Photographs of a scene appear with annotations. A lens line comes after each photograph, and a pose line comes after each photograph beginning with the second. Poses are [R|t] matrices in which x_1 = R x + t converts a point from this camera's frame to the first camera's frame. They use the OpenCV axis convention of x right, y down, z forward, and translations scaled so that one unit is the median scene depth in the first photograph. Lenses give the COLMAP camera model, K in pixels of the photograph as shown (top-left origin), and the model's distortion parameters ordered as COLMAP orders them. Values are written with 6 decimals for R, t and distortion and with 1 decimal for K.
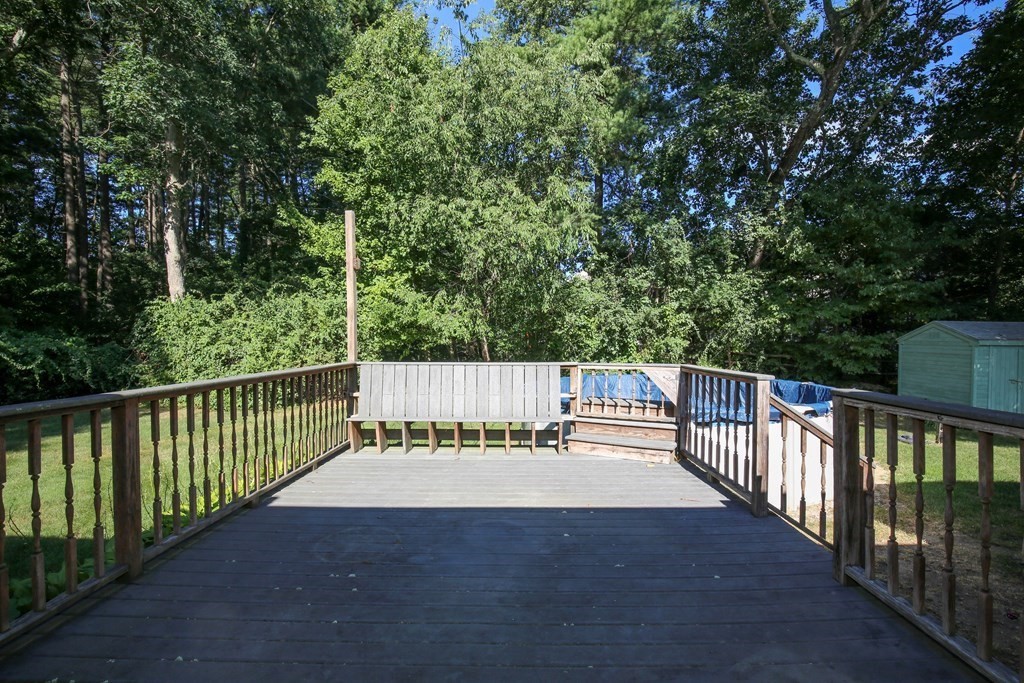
lens RADIAL K [[465.6, 0, 521.1], [0, 465.6, 339.4], [0, 0, 1]] dist [-0.031176, 0.004074]
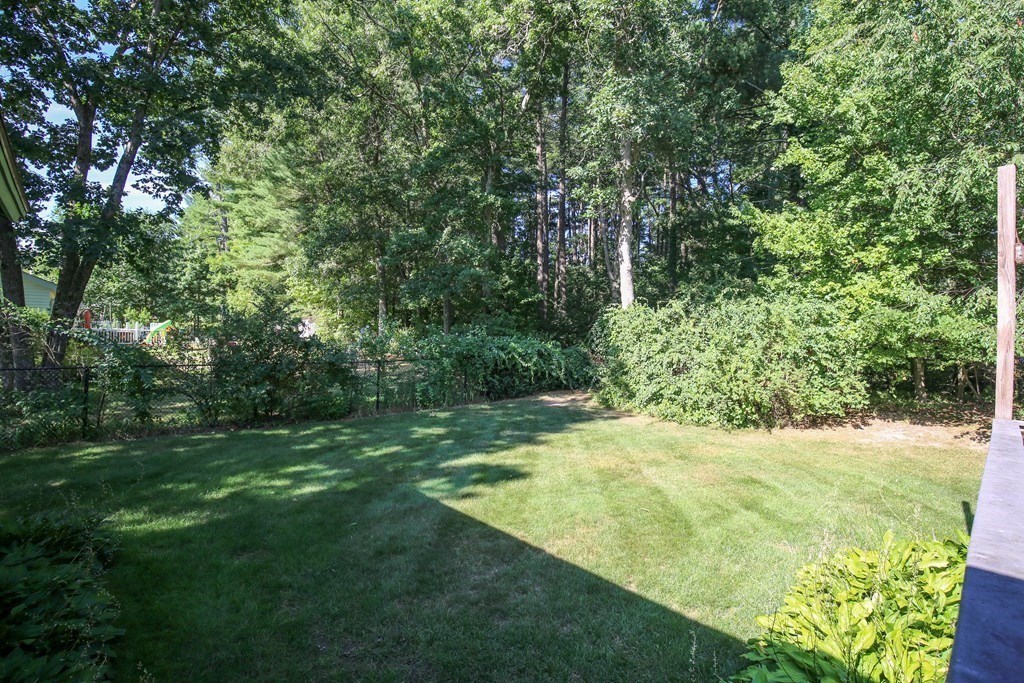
lens RADIAL K [[465.6, 0, 521.1], [0, 465.6, 339.4], [0, 0, 1]] dist [-0.031176, 0.004074]
pose [[0.706342, 0.030022, -0.707234, -0.170771], [-0.032195, 0.999429, 0.010270, -0.016275], [0.707138, 0.015515, 0.706905, 0.070996]]
